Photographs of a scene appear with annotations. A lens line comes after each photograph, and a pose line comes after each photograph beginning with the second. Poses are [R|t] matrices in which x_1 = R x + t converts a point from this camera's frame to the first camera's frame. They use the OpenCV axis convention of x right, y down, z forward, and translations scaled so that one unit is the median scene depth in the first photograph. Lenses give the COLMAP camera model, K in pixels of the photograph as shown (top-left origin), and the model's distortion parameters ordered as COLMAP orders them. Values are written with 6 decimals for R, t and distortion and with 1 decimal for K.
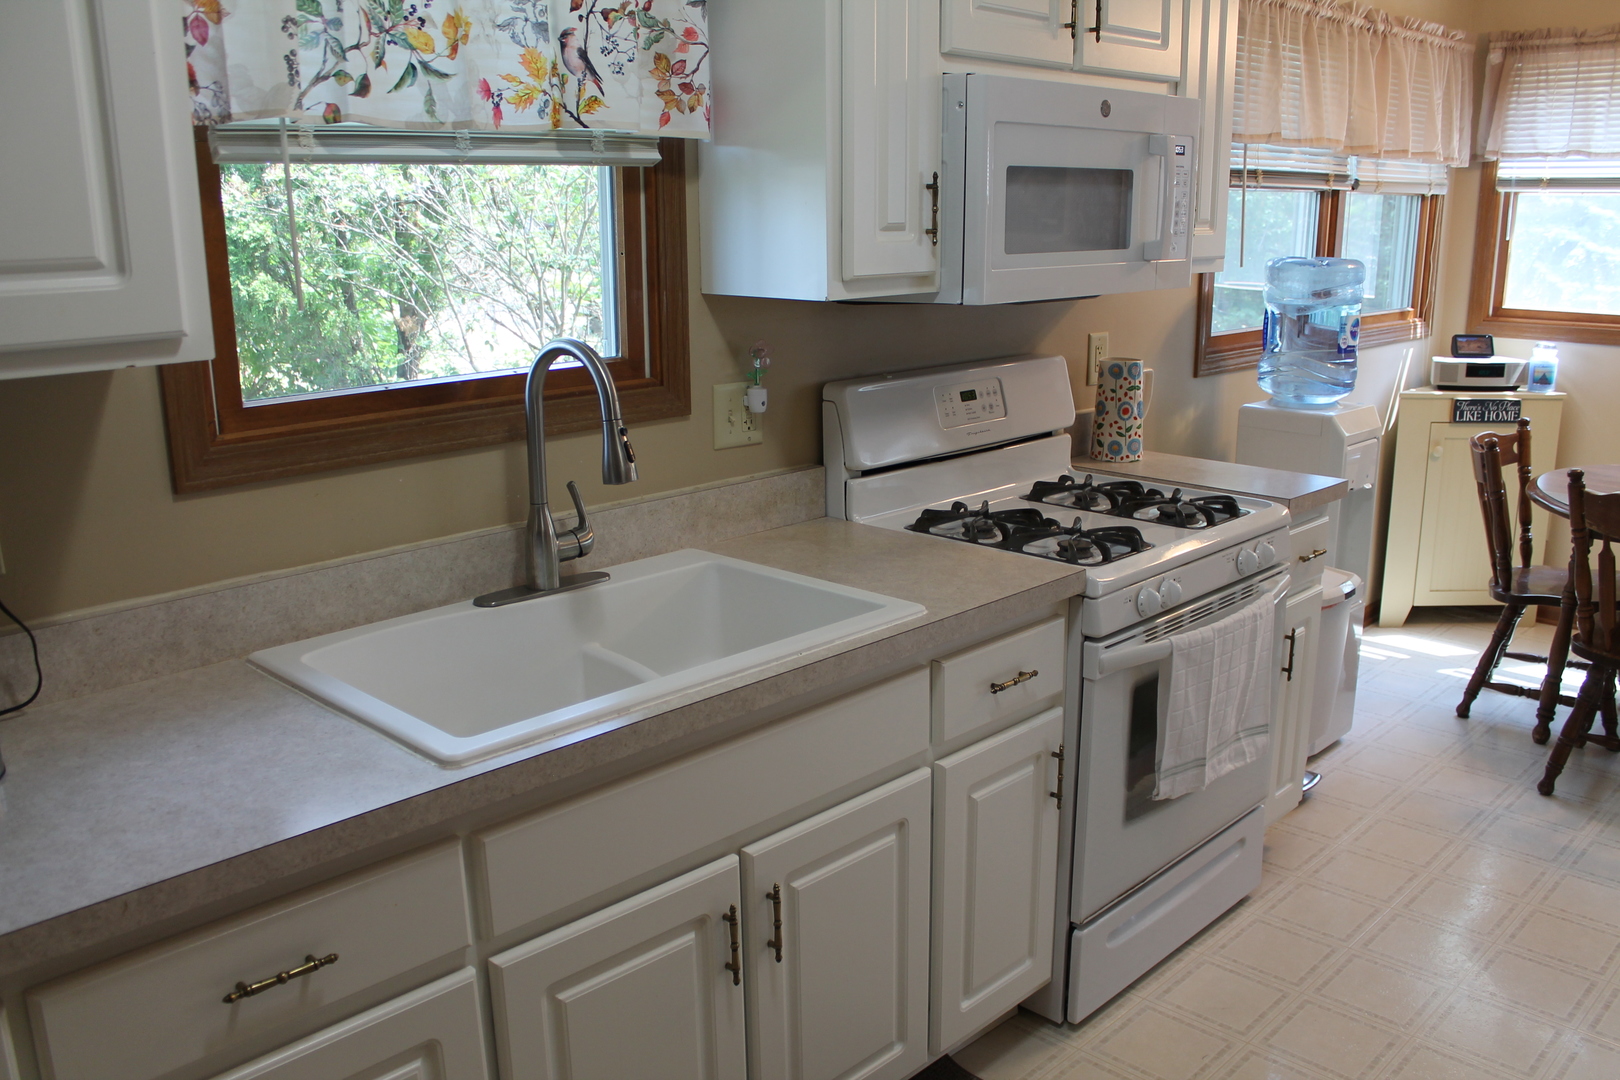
lens RADIAL K [[1358.4, 0, 812.1], [0, 1358.4, 570.4], [0, 0, 1]] dist [-0.164688, 0.135702]
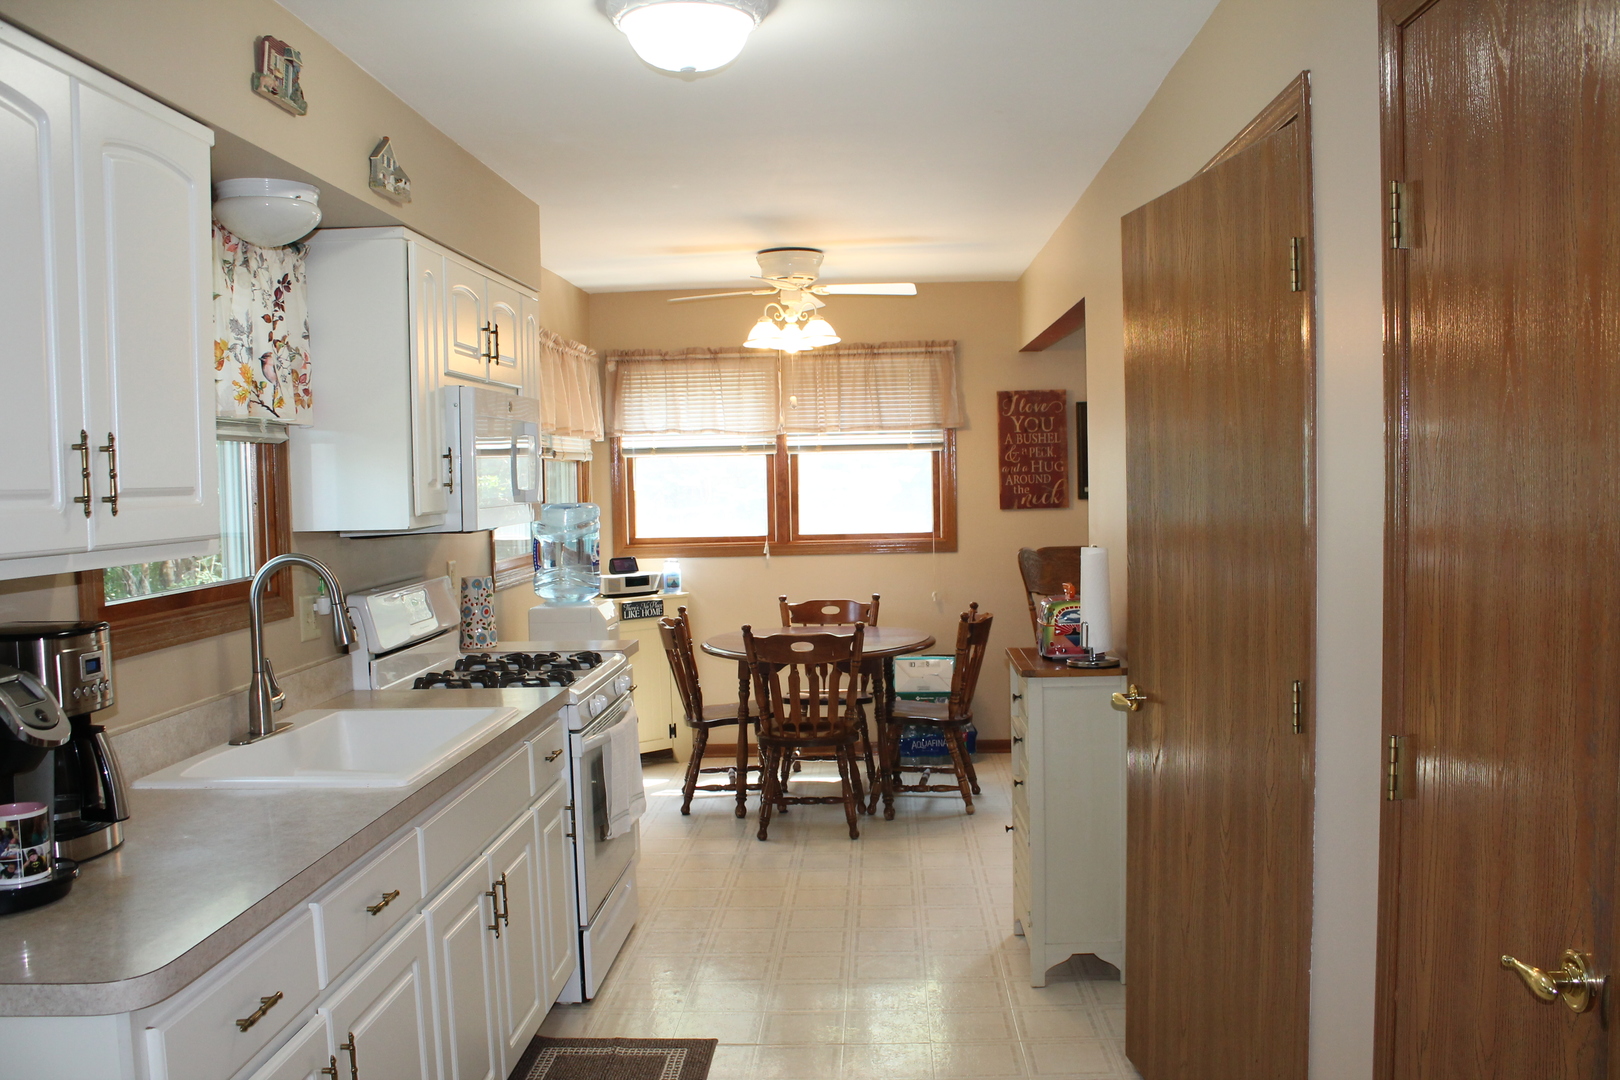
lens RADIAL K [[1358.4, 0, 812.1], [0, 1358.4, 570.4], [0, 0, 1]] dist [-0.164688, 0.135702]
pose [[0.746170, -0.056610, 0.663345, -0.356008], [0.191395, 0.972557, -0.132294, 0.073839], [-0.637651, 0.225674, 0.736527, -0.221464]]
